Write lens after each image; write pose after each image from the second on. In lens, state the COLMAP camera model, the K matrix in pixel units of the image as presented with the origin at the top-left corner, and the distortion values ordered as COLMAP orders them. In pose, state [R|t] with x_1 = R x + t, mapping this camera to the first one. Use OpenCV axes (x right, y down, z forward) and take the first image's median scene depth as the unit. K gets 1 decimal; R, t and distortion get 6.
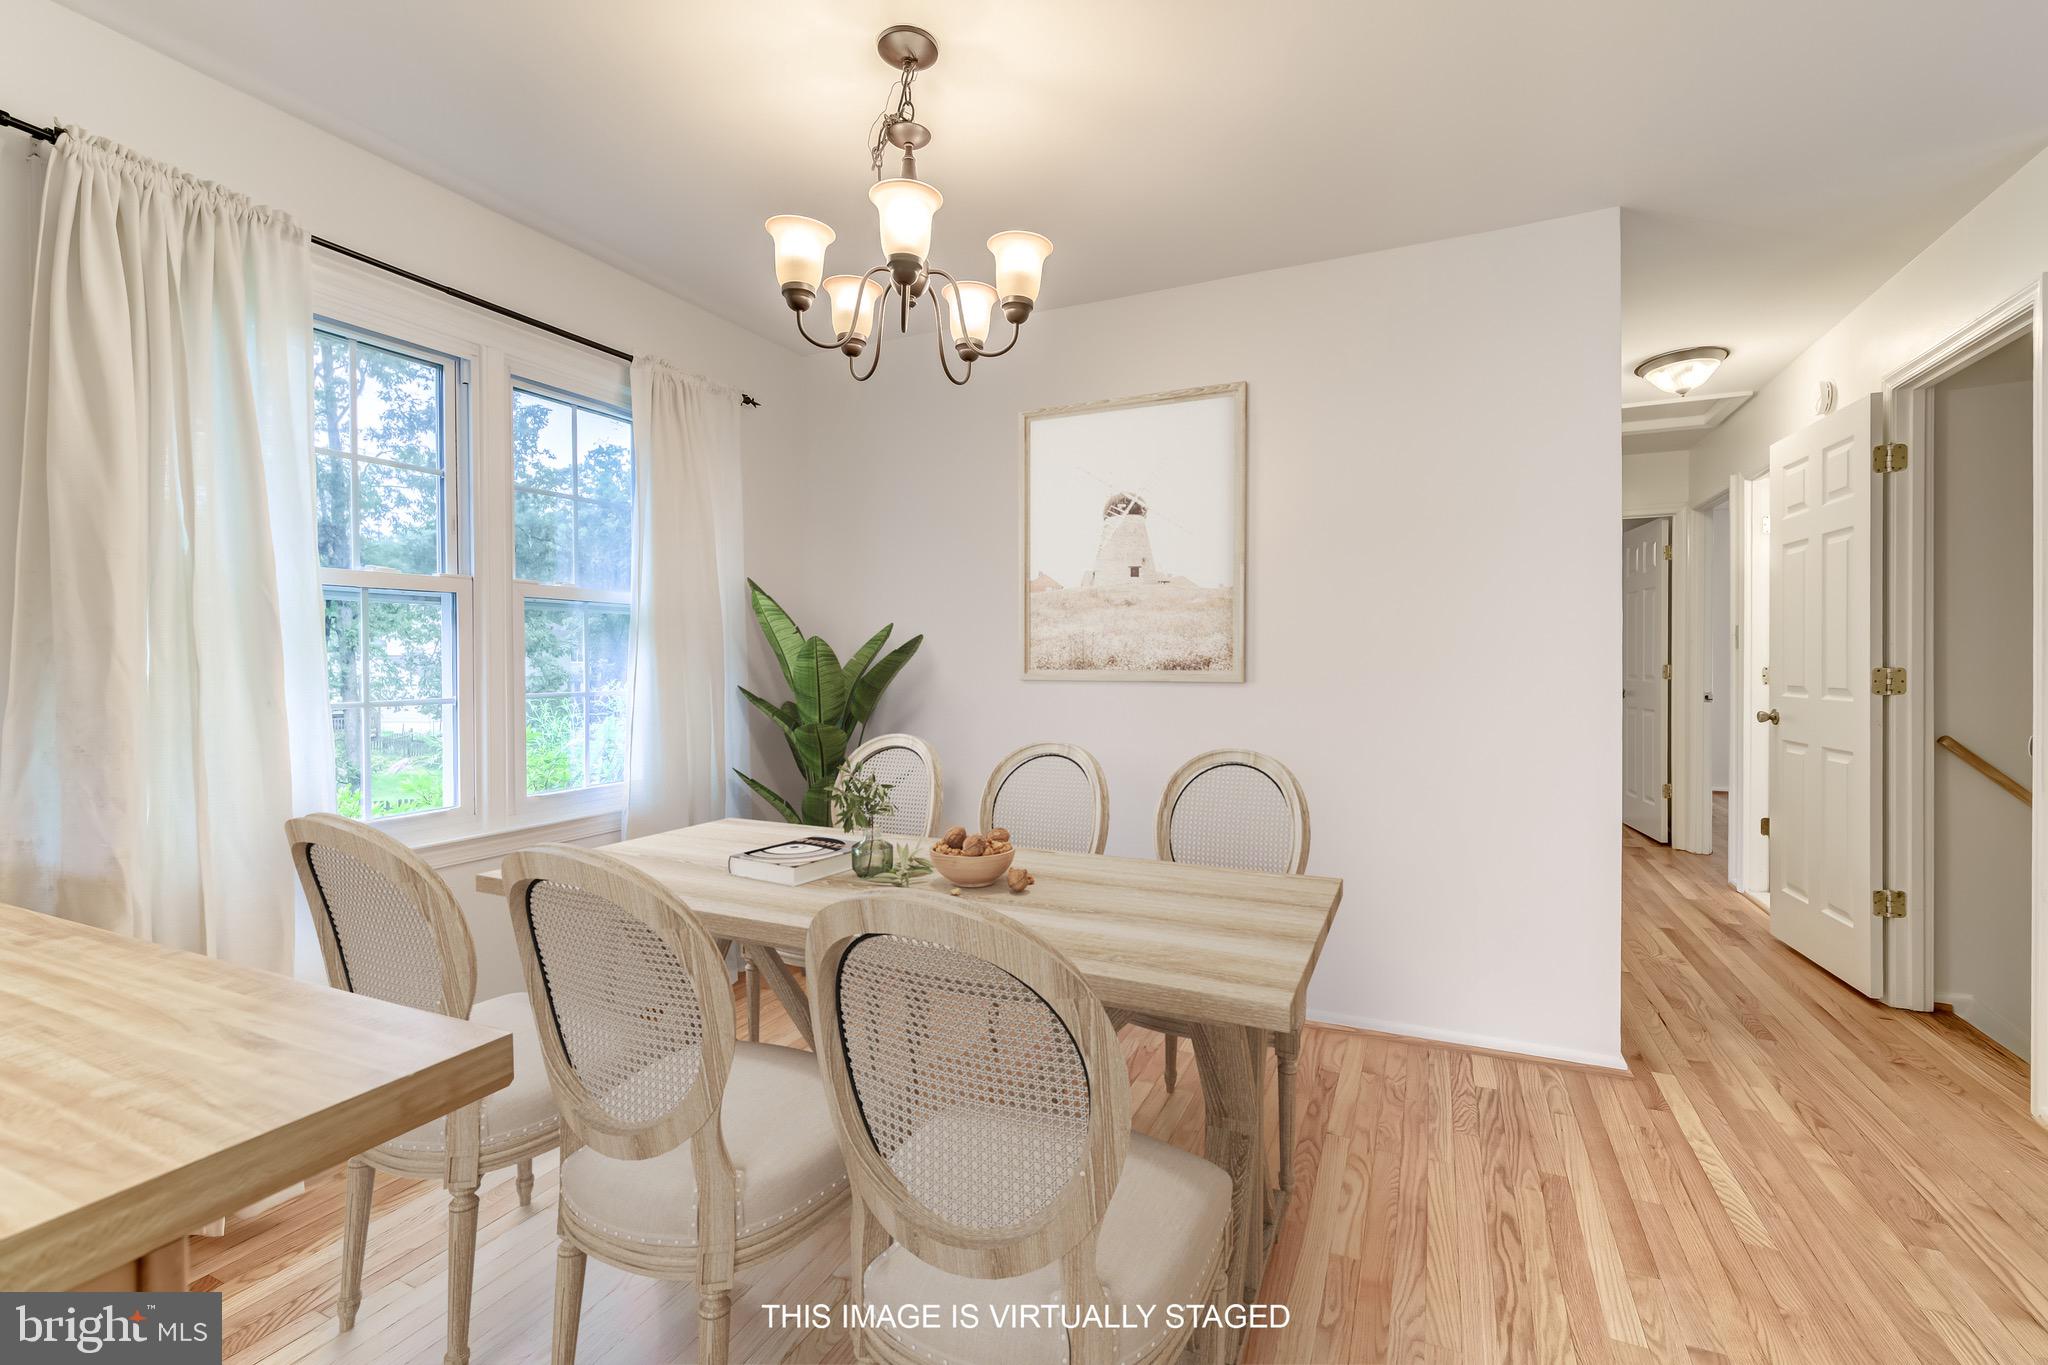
lens RADIAL K [[909.3, 0, 1034.6], [0, 909.3, 664.3], [0, 0, 1]] dist [0.001659, 0.000163]
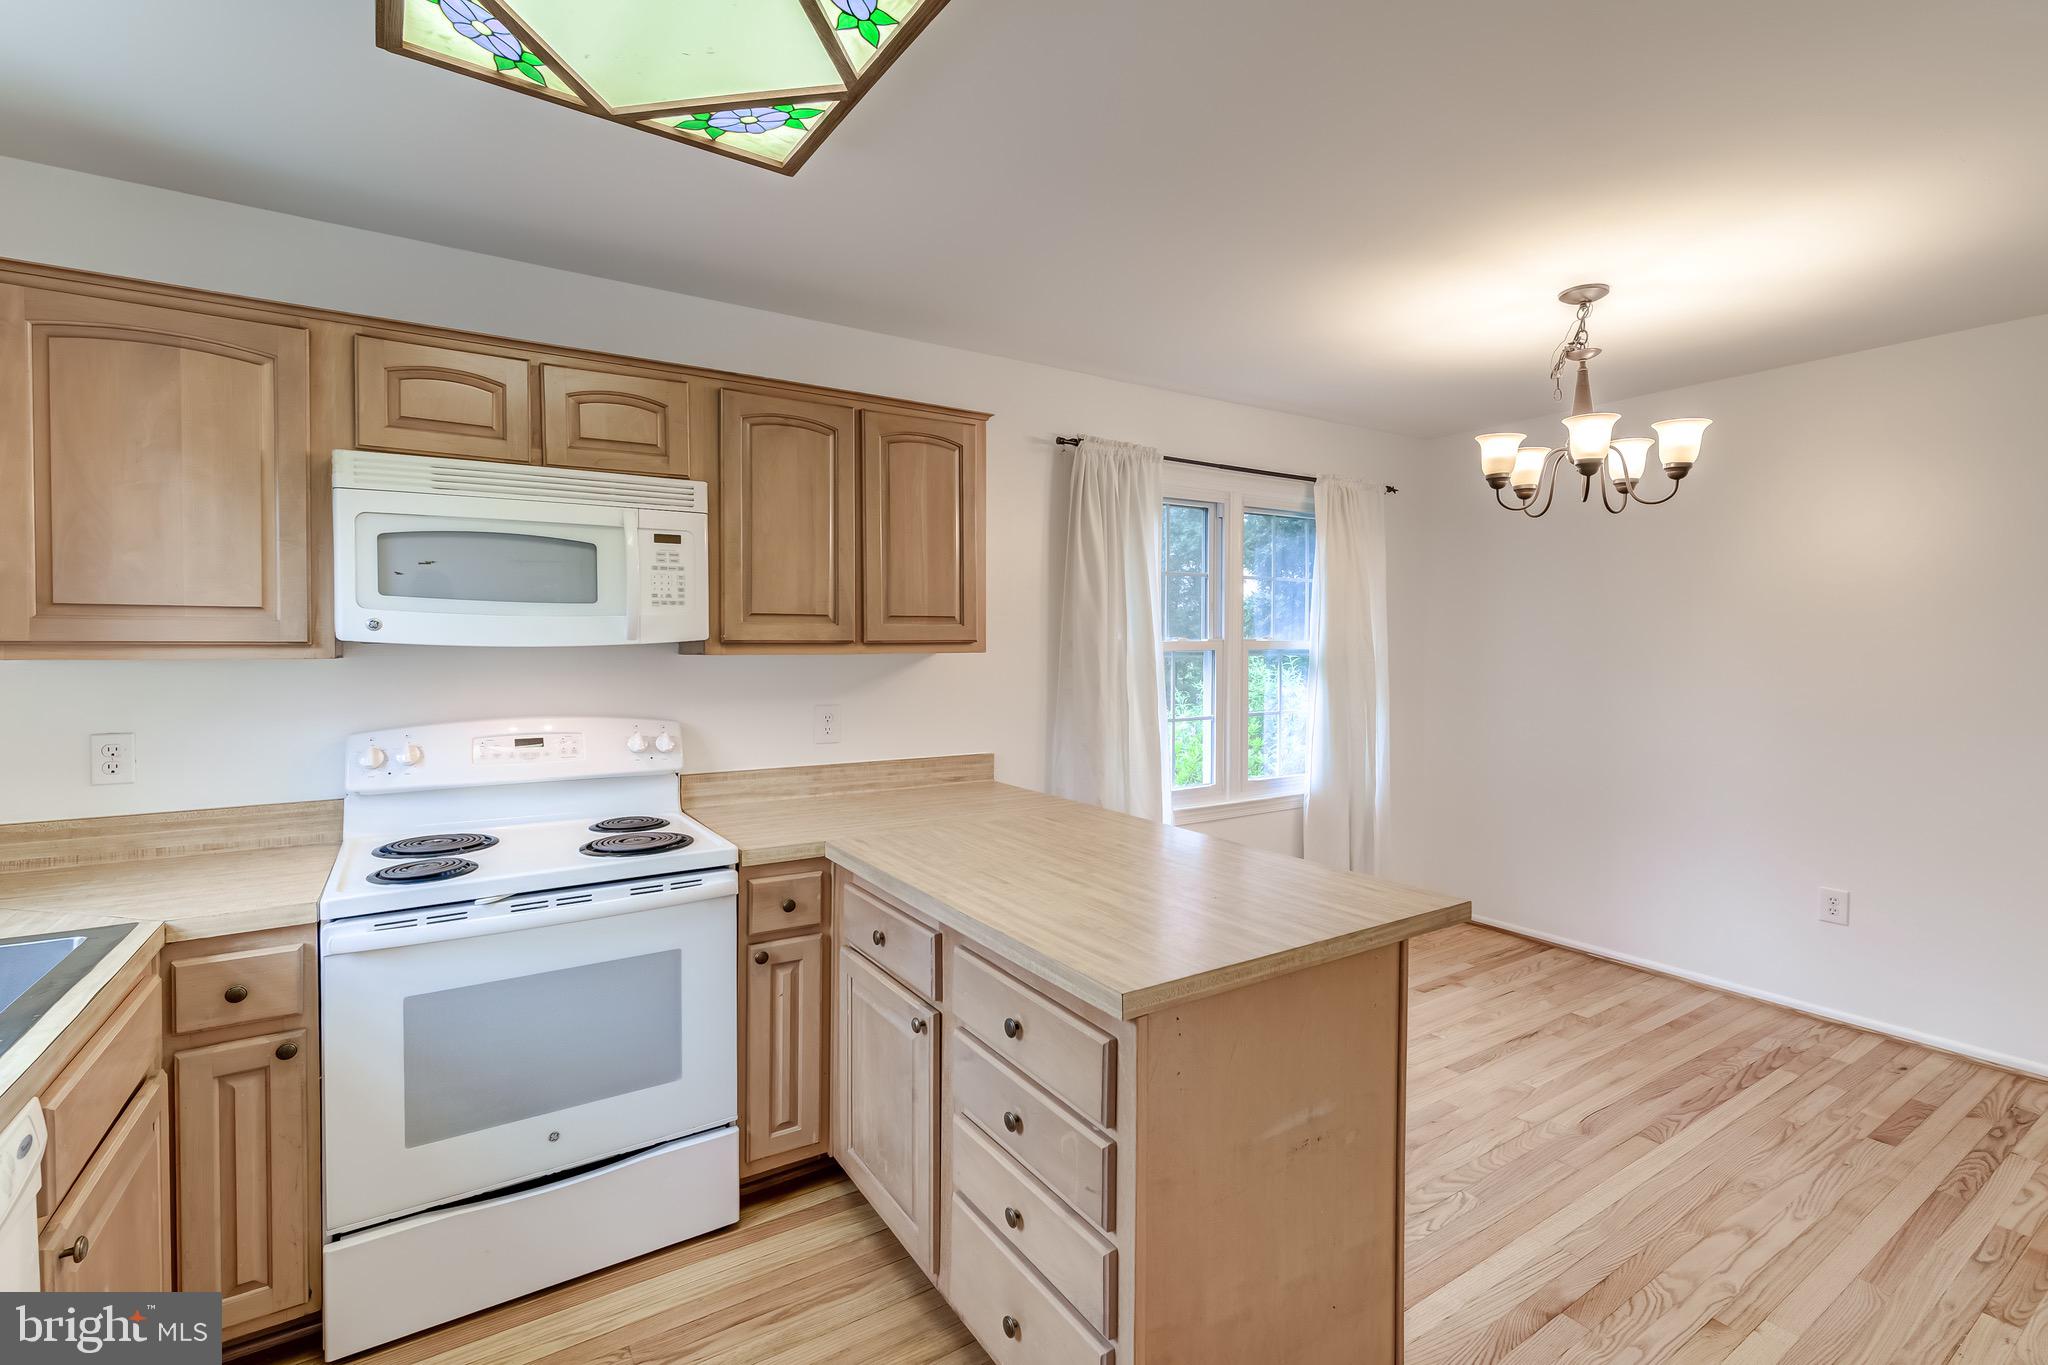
lens RADIAL K [[899.3, 0, 980.8], [0, 899.3, 657.3], [0, 0, 1]] dist [0.001515, -0.000036]
pose [[0.819844, 0.008397, -0.572525, -0.100171], [0.001521, 0.999857, 0.016842, -0.128815], [0.572584, -0.014679, 0.819714, -0.721625]]
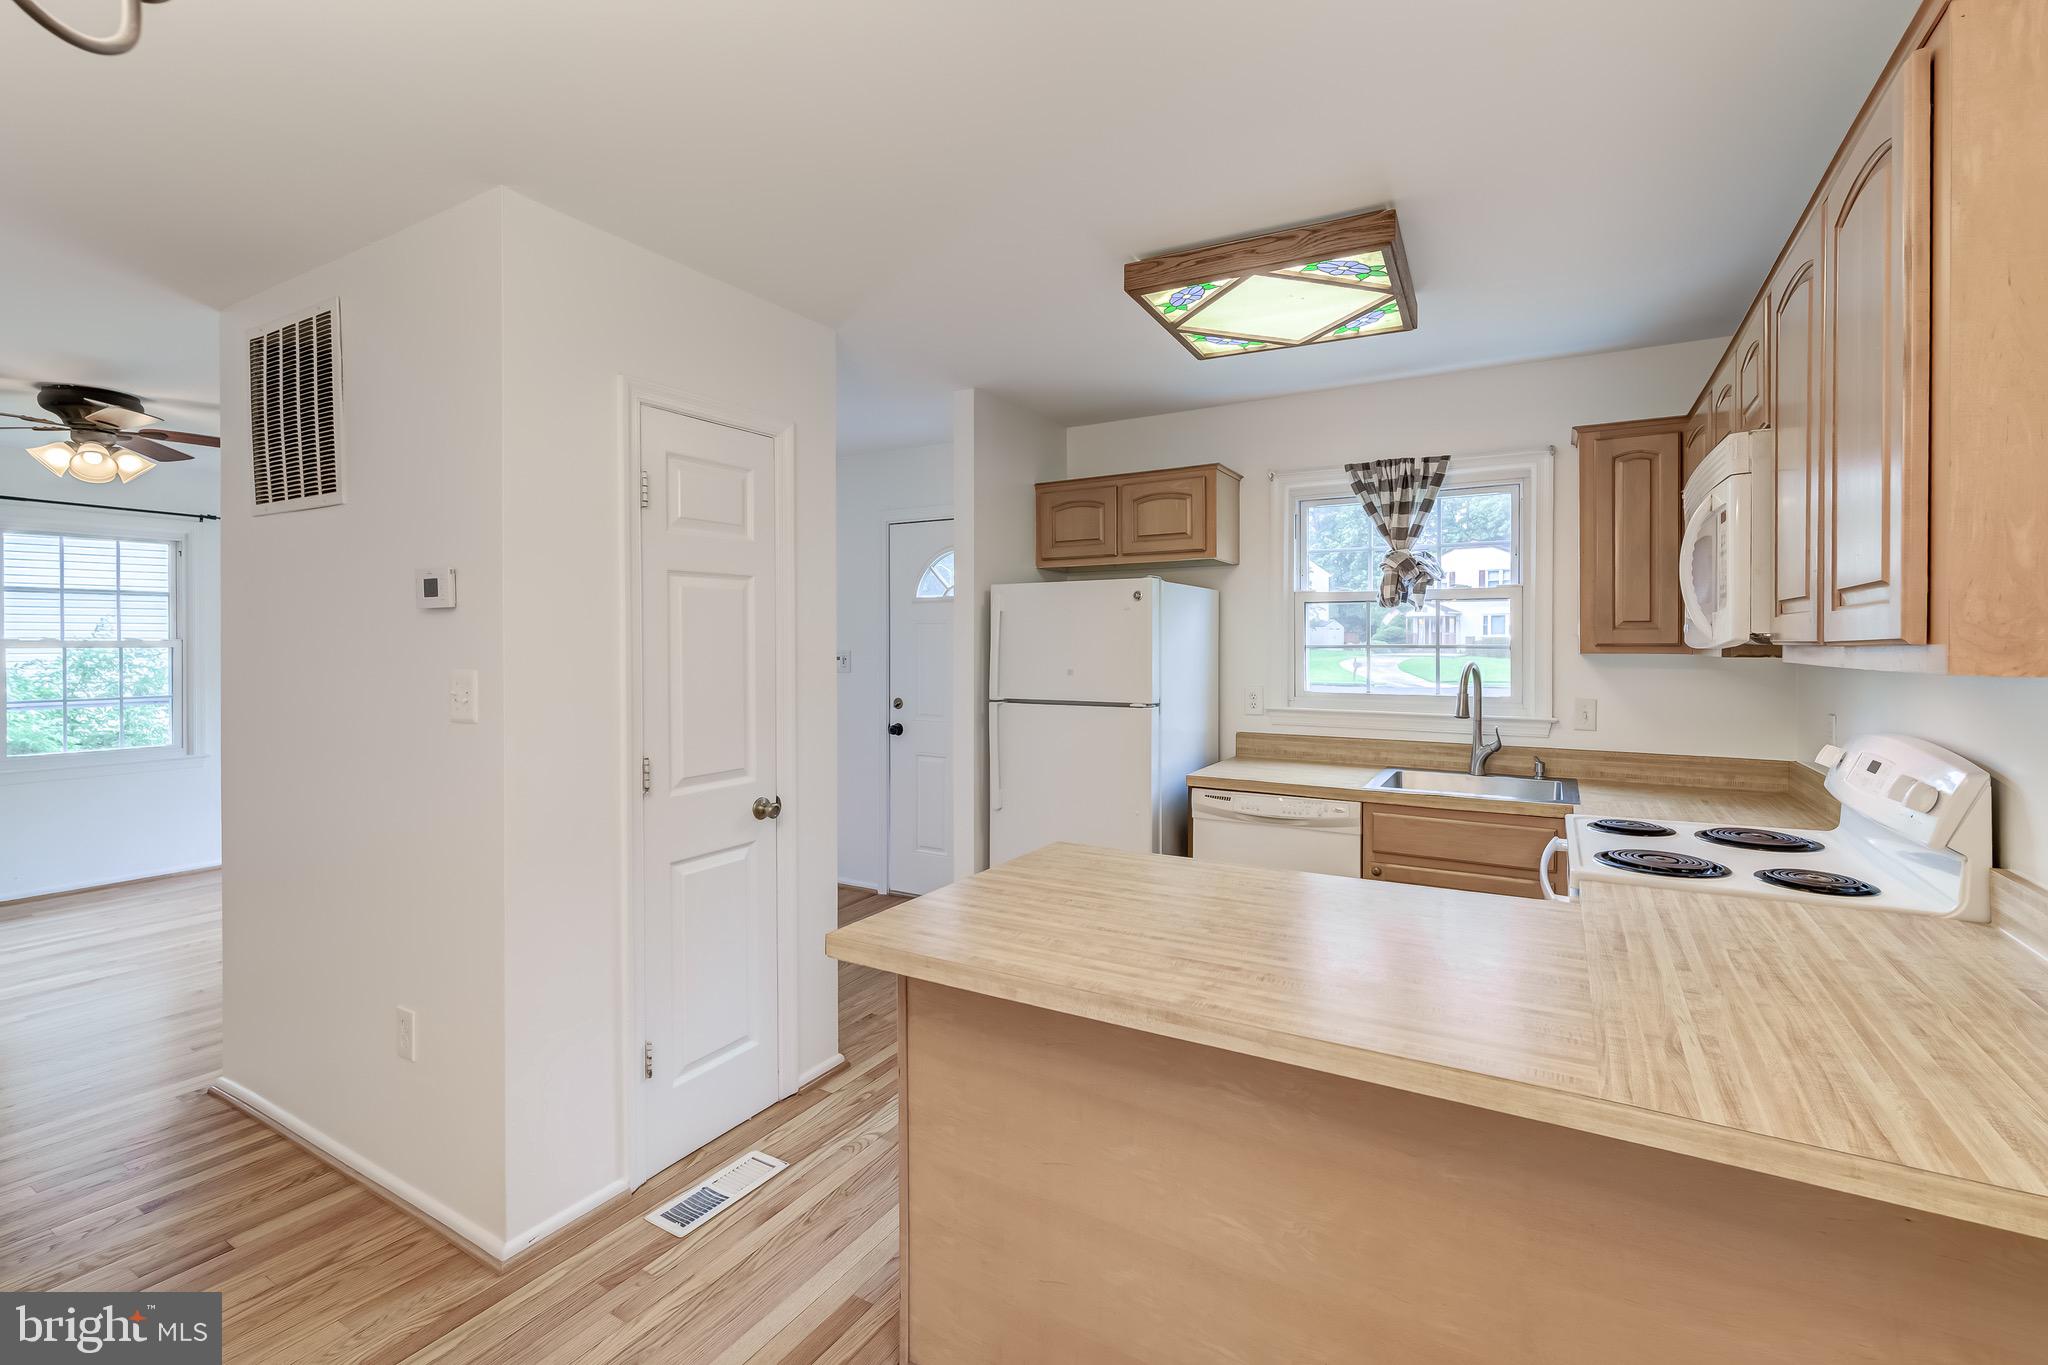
lens RADIAL K [[870.0, 0, 1019.5], [0, 870.0, 655.6], [0, 0, 1]] dist [0.001213, 0.000162]
pose [[-0.994941, 0.000391, 0.100464, -0.512790], [0.001649, 0.999921, 0.012438, -0.130183], [-0.100451, 0.012540, -0.994863, 1.253766]]
